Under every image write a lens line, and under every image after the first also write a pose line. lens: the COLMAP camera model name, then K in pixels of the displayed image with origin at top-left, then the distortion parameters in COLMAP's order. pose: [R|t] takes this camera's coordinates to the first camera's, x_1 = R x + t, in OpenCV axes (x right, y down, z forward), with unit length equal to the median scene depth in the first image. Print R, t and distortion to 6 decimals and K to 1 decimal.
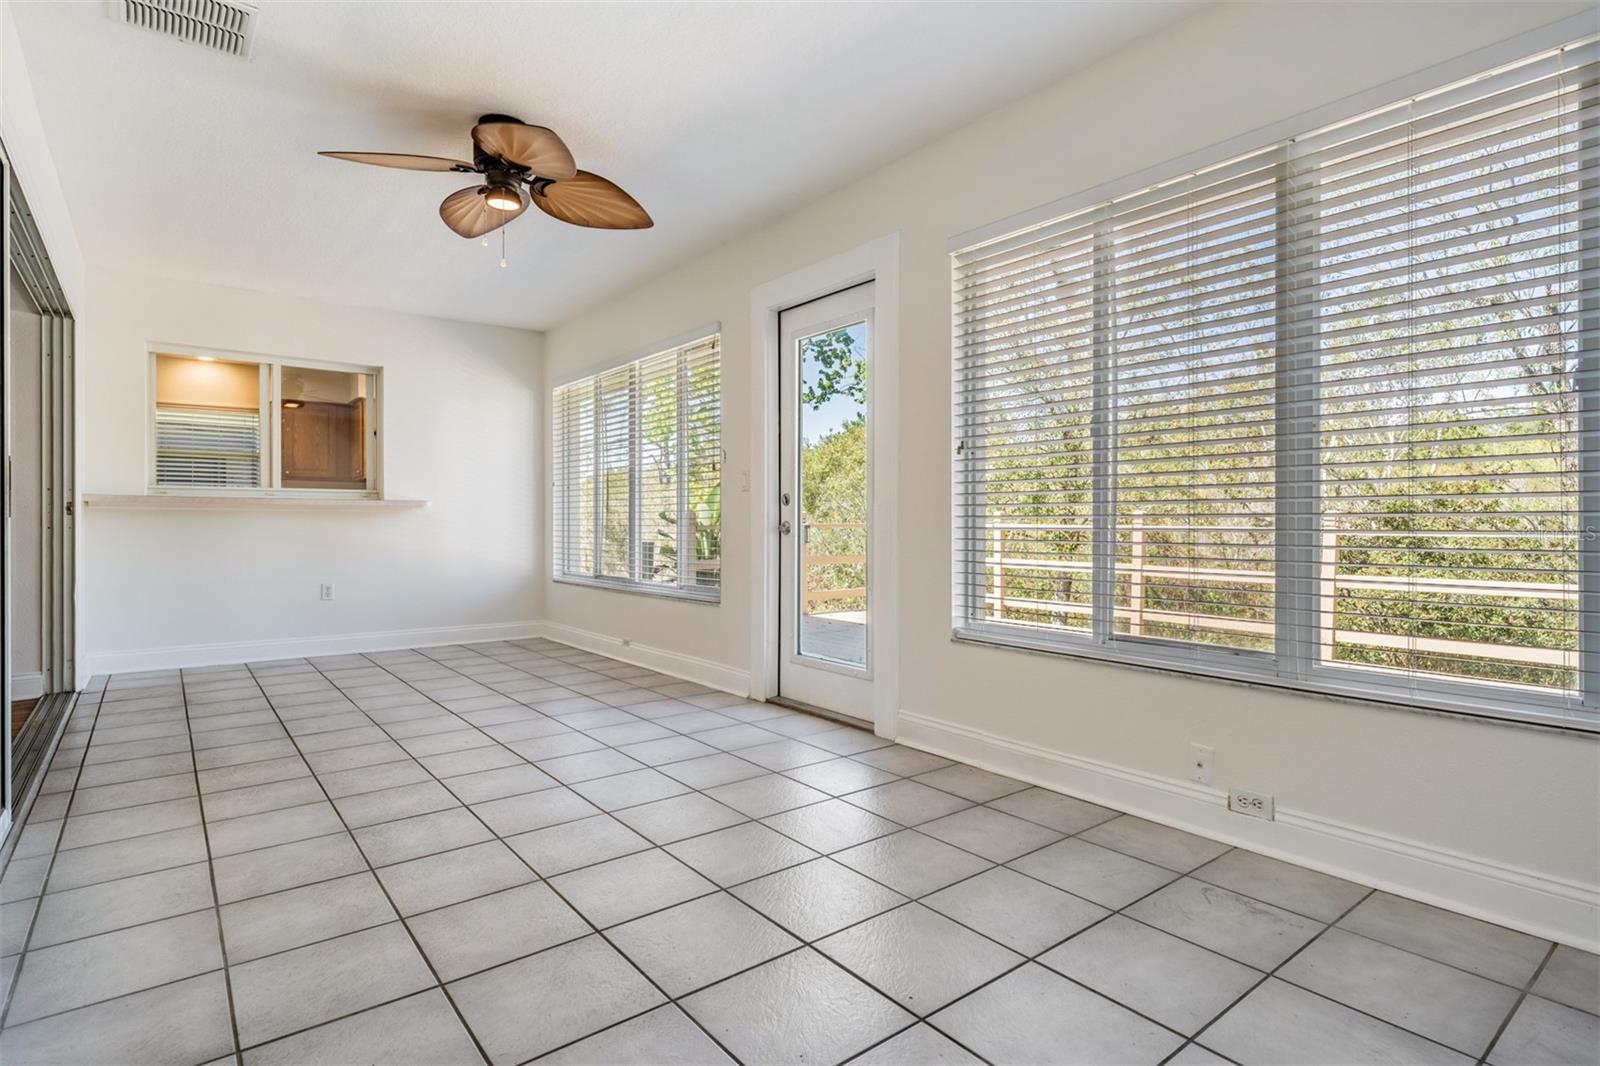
lens RADIAL K [[815.3, 0, 791.6], [0, 815.3, 519.6], [0, 0, 1]] dist [0.003208, -0.000308]
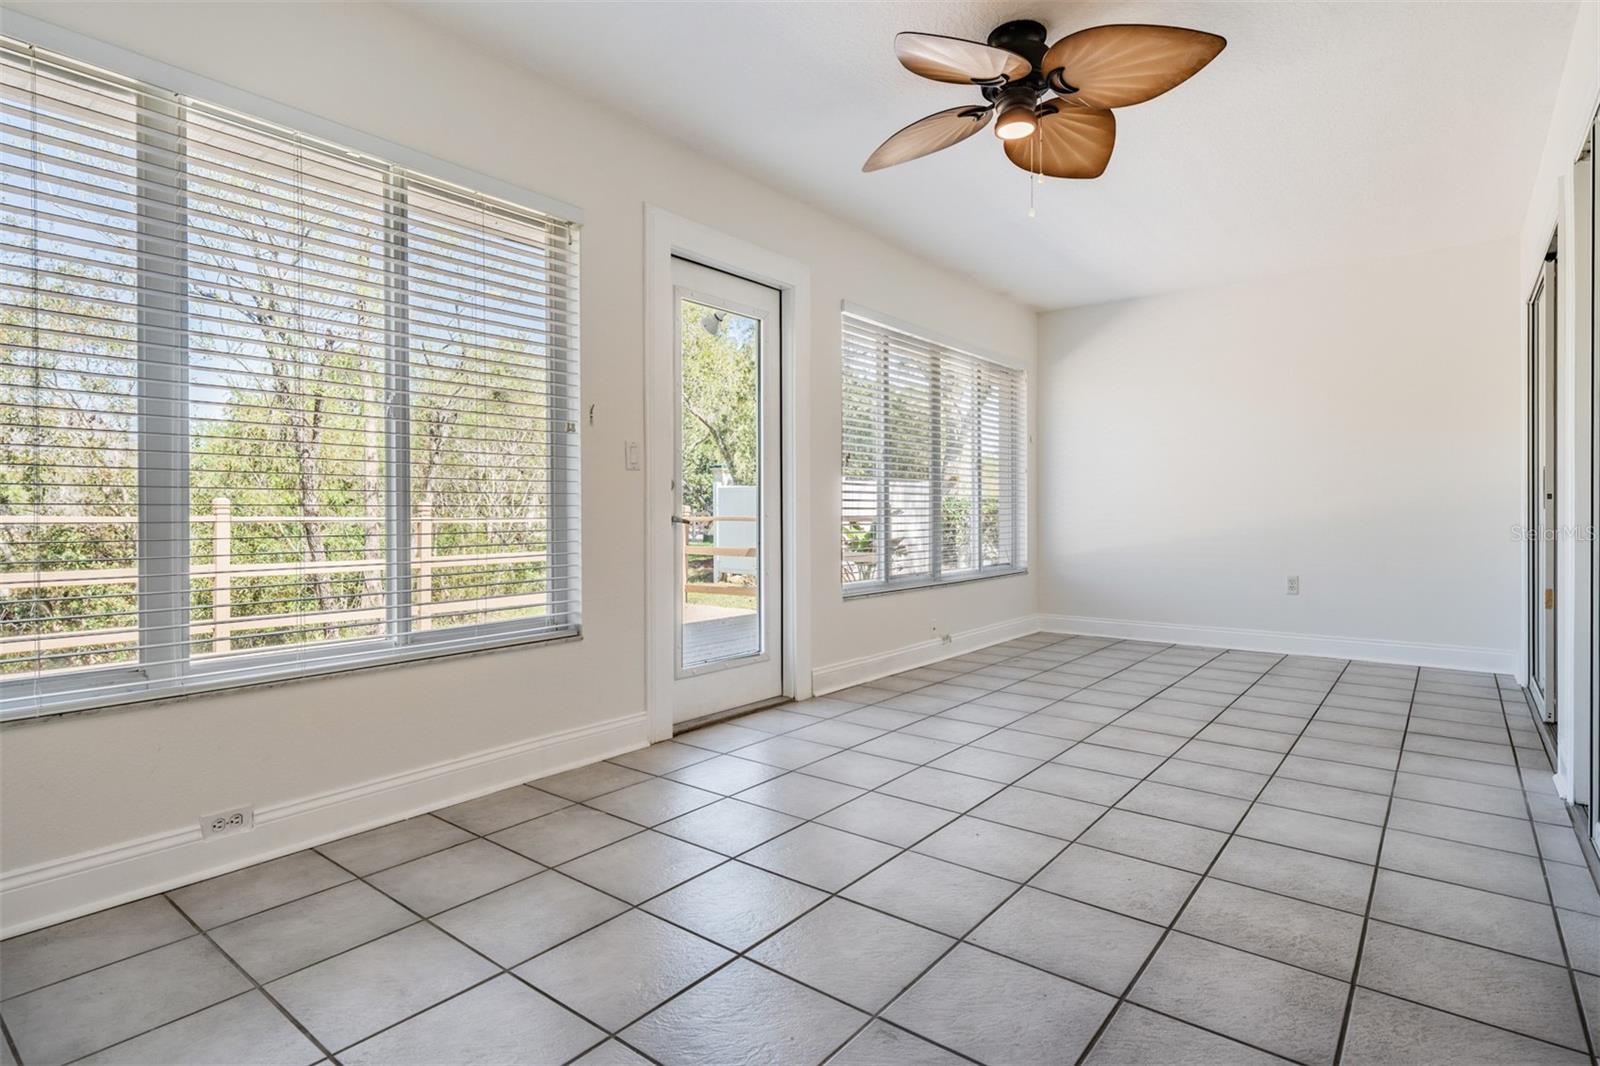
lens RADIAL K [[815.3, 0, 791.6], [0, 815.3, 519.6], [0, 0, 1]] dist [0.003208, -0.000308]
pose [[-0.225640, -0.010806, 0.974151, -0.634175], [-0.001153, 0.999941, 0.010825, 0.000095], [-0.974210, 0.001320, -0.225639, 0.804633]]
